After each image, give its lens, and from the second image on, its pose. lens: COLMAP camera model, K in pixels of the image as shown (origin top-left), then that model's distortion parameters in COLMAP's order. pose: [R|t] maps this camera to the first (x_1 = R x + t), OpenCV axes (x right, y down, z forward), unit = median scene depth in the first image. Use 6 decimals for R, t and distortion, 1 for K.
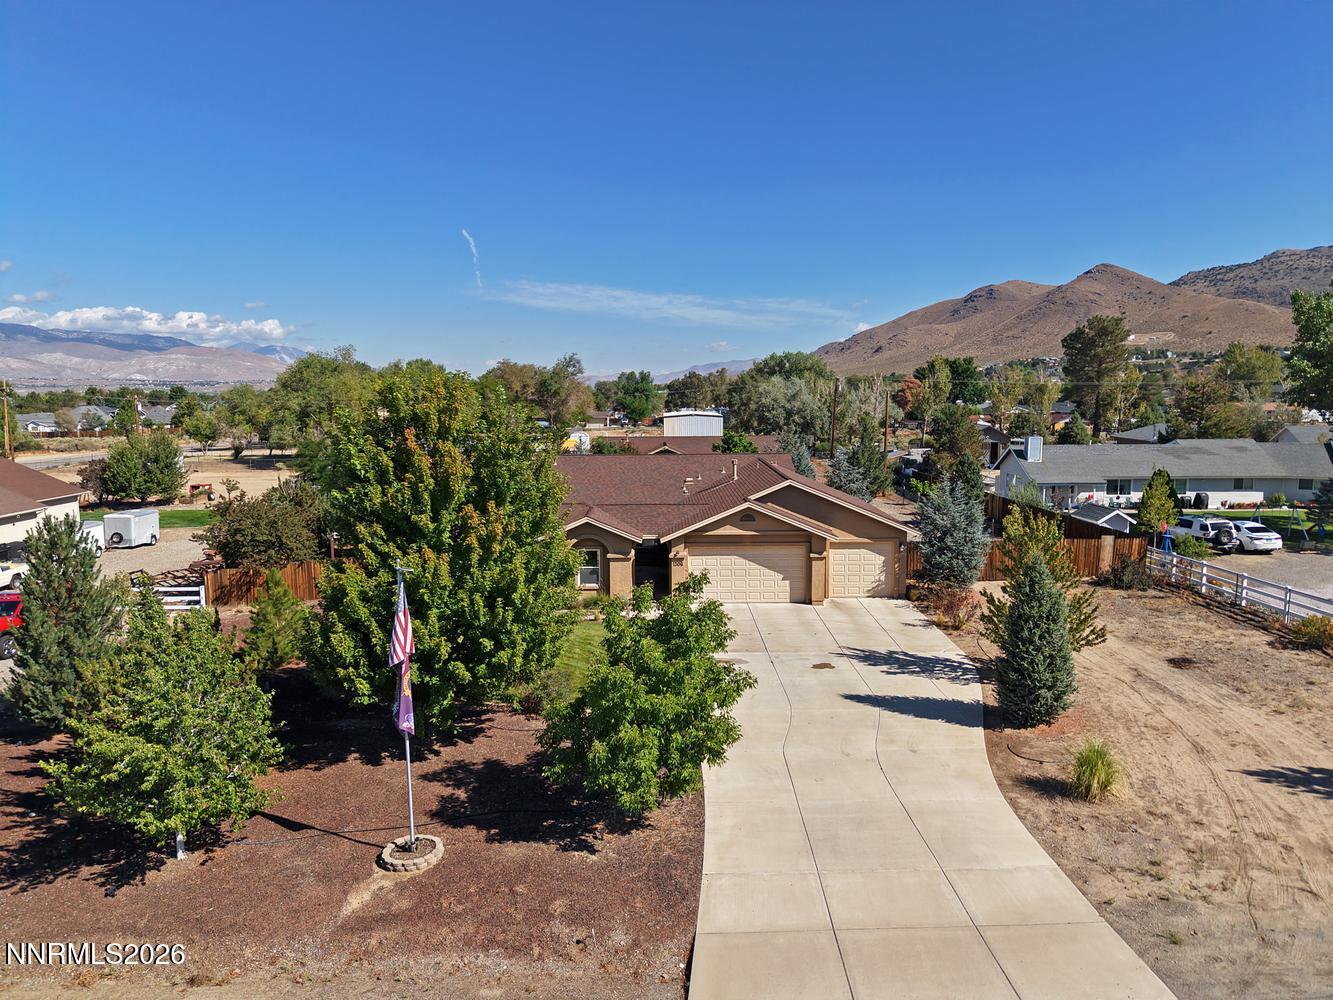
lens RADIAL K [[900.0, 0, 666.5], [0, 900.0, 500.0], [0, 0, 1]] dist [0.006047, -0.007084]
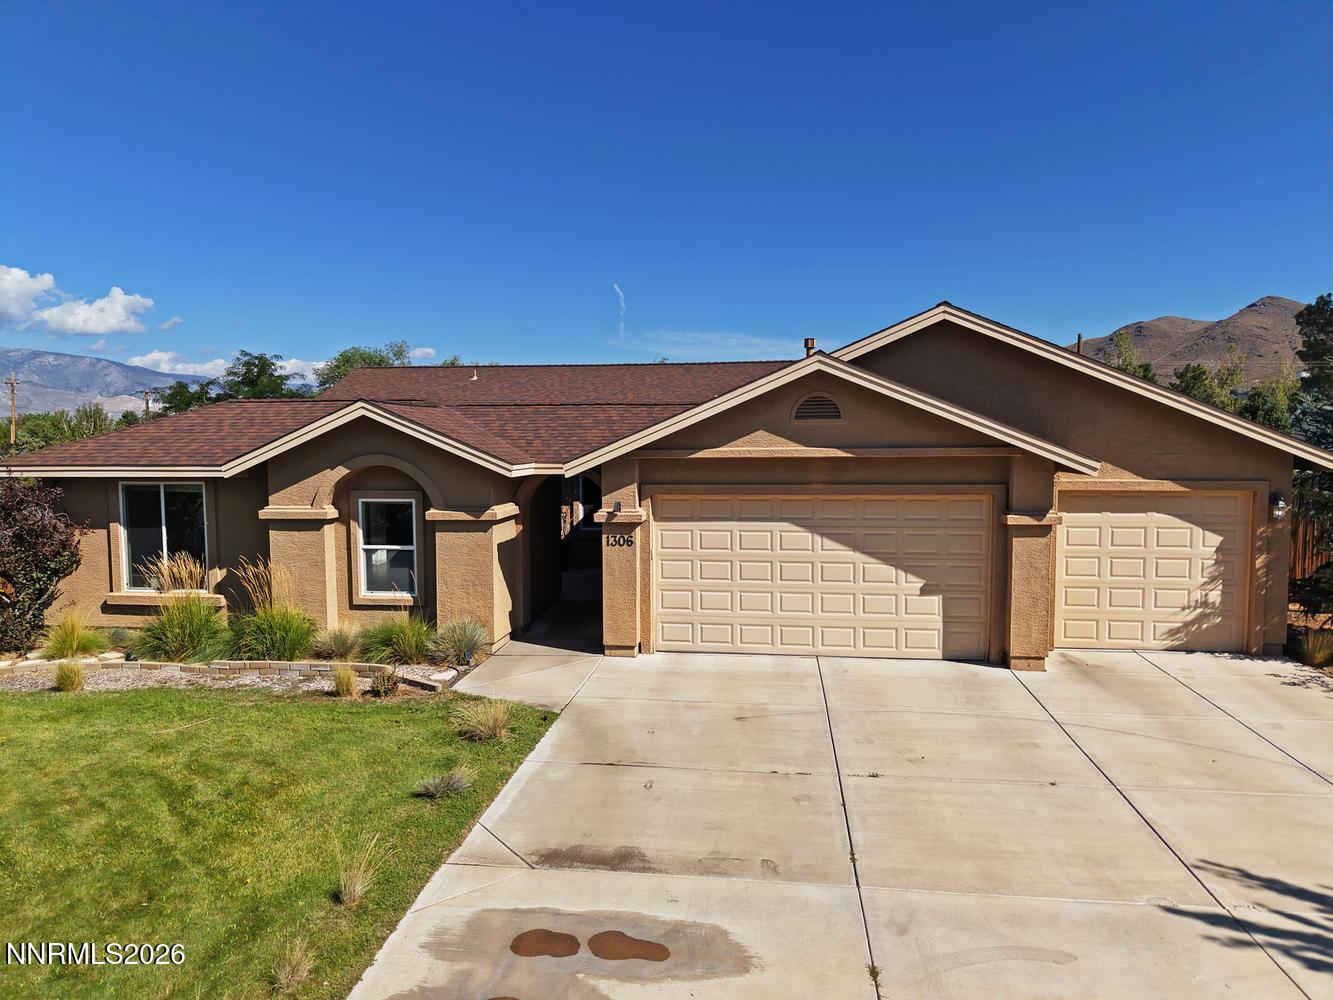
lens RADIAL K [[905.0, 0, 666.5], [0, 905.0, 500.0], [0, 0, 1]] dist [-0.005282, 0.000817]
pose [[0.990593, 0.008632, -0.136569, 0.080258], [-0.015518, 0.998657, -0.049435, 0.072801], [0.135959, 0.051090, 0.989396, 0.649435]]
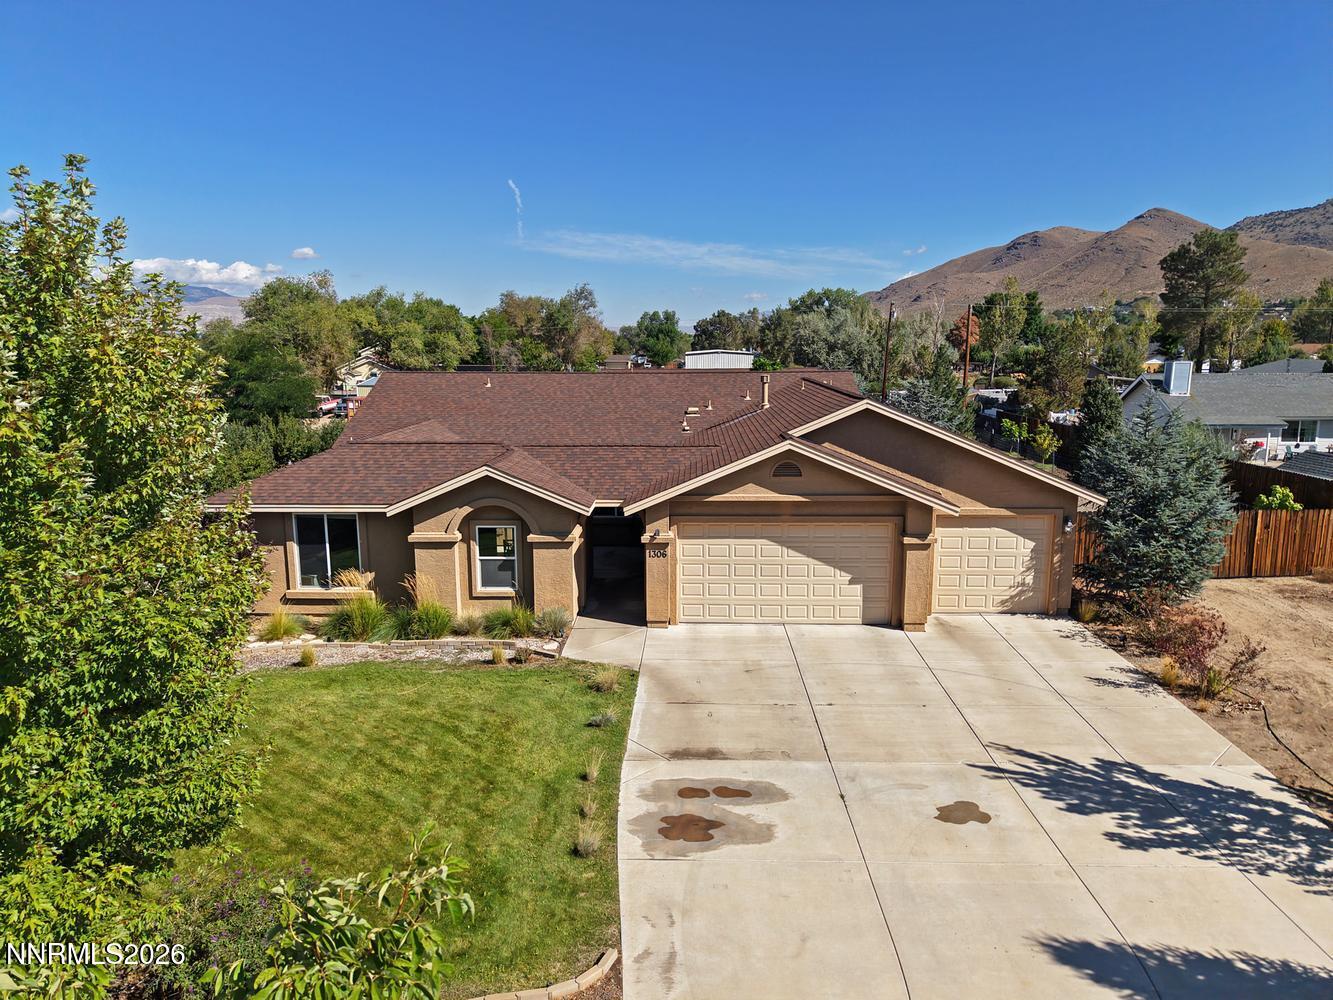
lens RADIAL K [[900.0, 0, 666.5], [0, 900.0, 500.0], [0, 0, 1]] dist [0.006047, -0.007084]
pose [[0.999364, 0.006773, -0.035007, 0.037038], [-0.004940, 0.998625, 0.052180, 0.010174], [0.035312, -0.051974, 0.998024, 0.459643]]
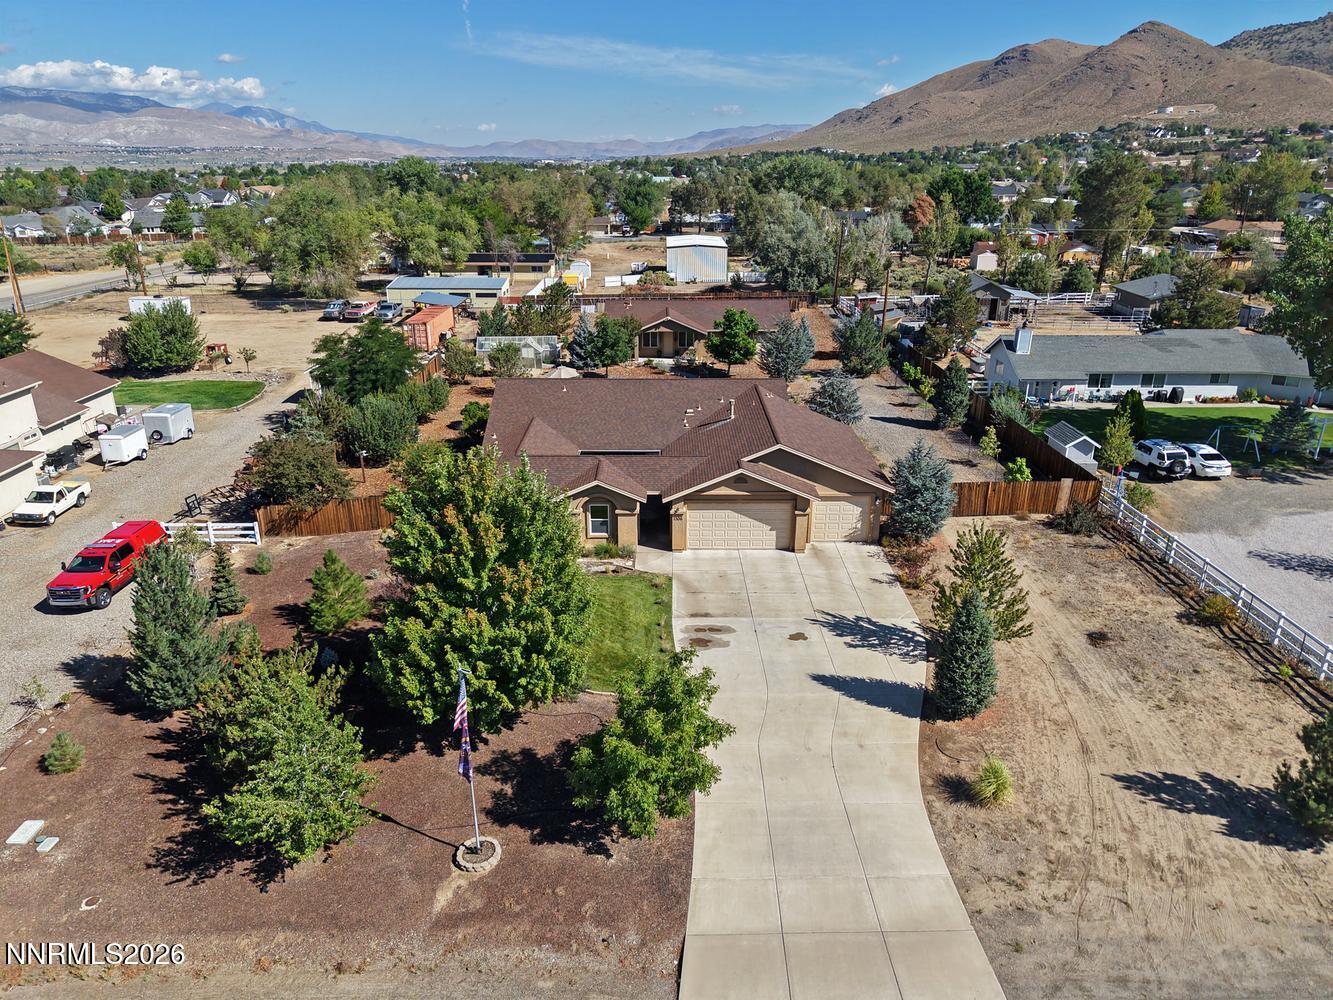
lens RADIAL K [[890.7, 0, 667.7], [0, 890.7, 516.3], [0, 0, 1]] dist [0.015936, -0.017614]
pose [[0.999971, 0.007593, 0.000035, -0.000348], [-0.007352, 0.967047, 0.254490, -0.216882], [0.001899, -0.254483, 0.967075, -0.083327]]
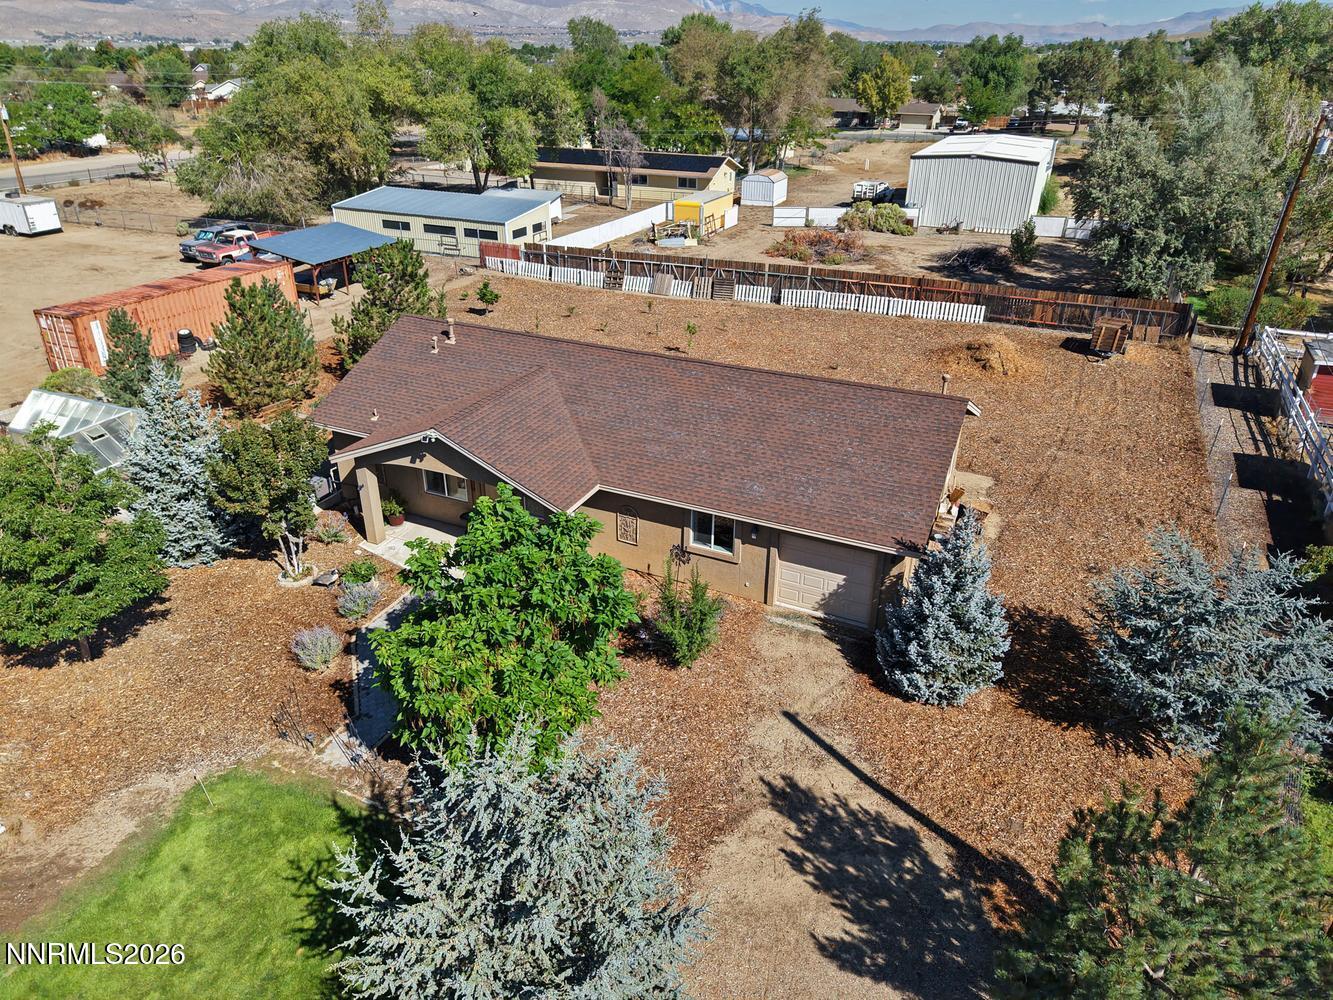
lens RADIAL K [[898.9, 0, 644.4], [0, 898.9, 498.8], [0, 0, 1]] dist [-0.002433, -0.005751]
pose [[0.896364, 0.209085, -0.390916, 0.374285], [-0.063795, 0.933452, 0.352984, -0.313974], [0.438704, -0.291464, 0.850051, 1.733864]]
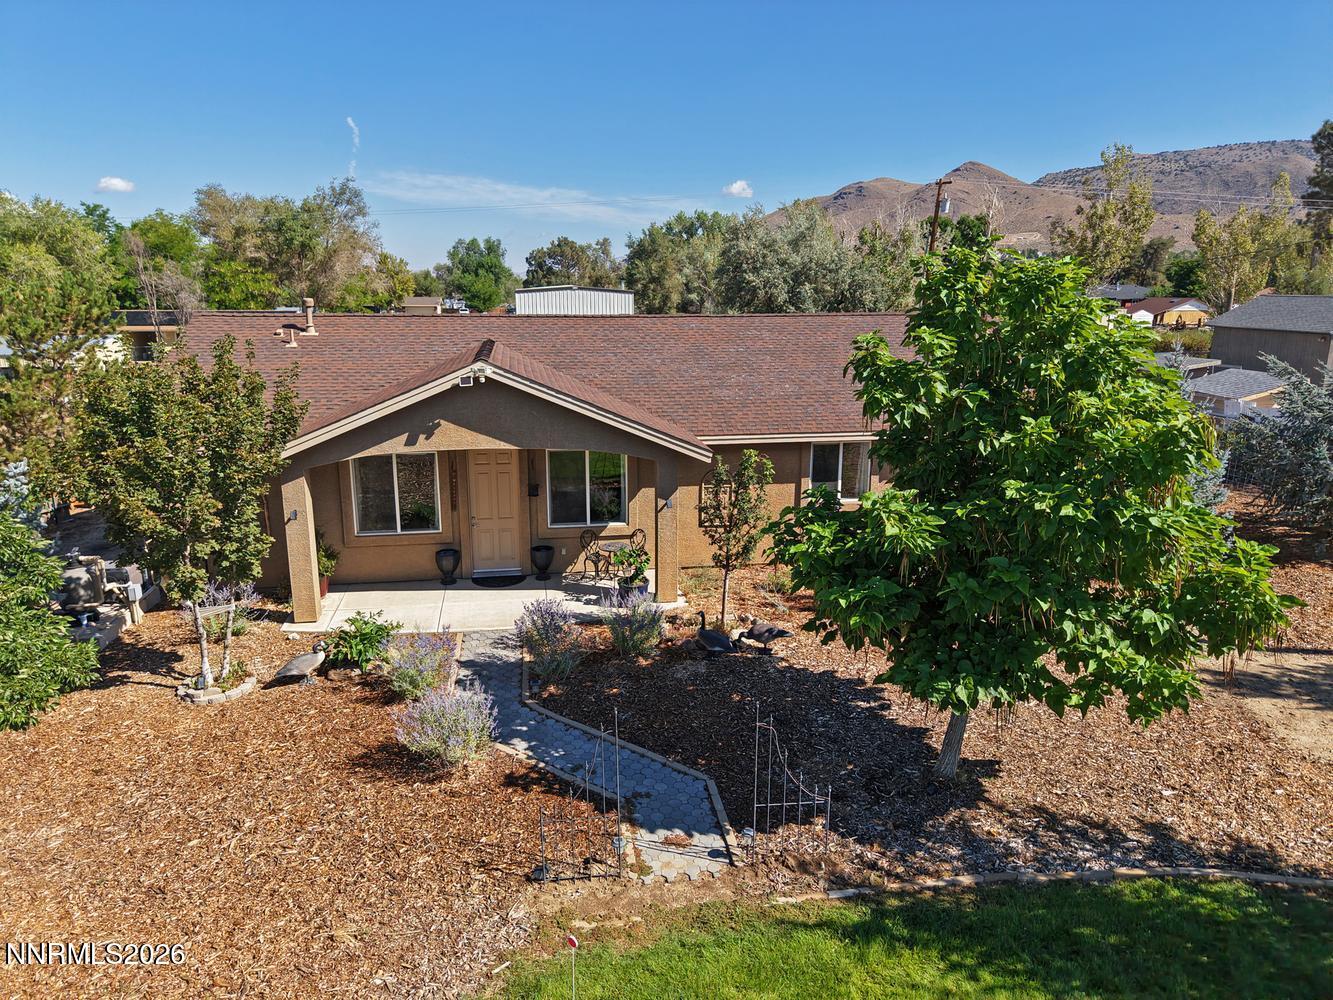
lens RADIAL K [[900.0, 0, 666.5], [0, 900.0, 500.0], [0, 0, 1]] dist [0.006047, -0.007084]
pose [[0.989193, -0.025516, 0.144385, 0.017205], [0.009873, 0.994098, 0.108039, -0.115189], [-0.146289, -0.105446, 0.983606, 1.815204]]
